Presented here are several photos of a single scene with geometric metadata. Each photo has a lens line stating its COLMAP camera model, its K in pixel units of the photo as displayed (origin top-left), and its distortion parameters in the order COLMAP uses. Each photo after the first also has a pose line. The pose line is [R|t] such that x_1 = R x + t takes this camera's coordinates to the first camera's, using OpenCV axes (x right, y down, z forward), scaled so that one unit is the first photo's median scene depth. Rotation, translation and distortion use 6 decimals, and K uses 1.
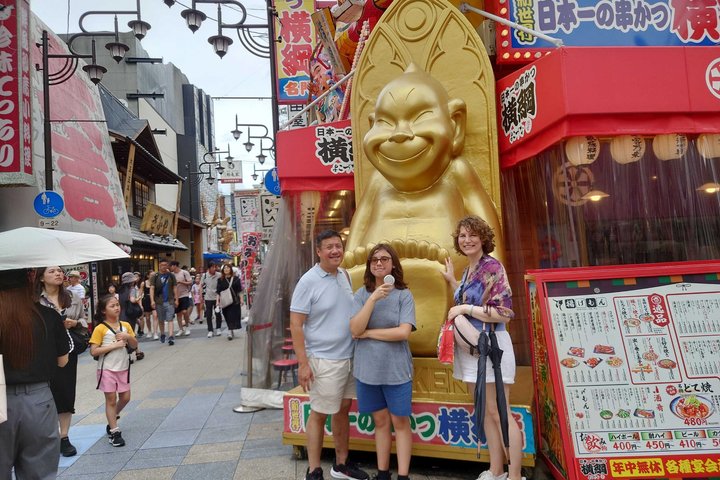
lens RADIAL K [[521.0, 0, 360.0], [0, 521.0, 240.0], [0, 0, 1]] dist [0.069145, -0.007949]
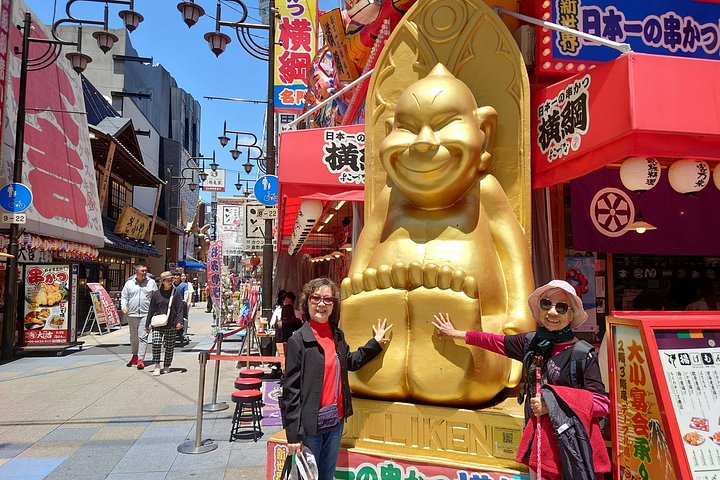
lens RADIAL K [[521.0, 0, 360.0], [0, 521.0, 240.0], [0, 0, 1]] dist [0.069145, -0.007949]
pose [[0.996839, 0.067966, 0.041148, -0.048068], [-0.066454, 0.997101, -0.037065, 0.000559], [-0.043548, 0.034214, 0.998465, 0.111862]]
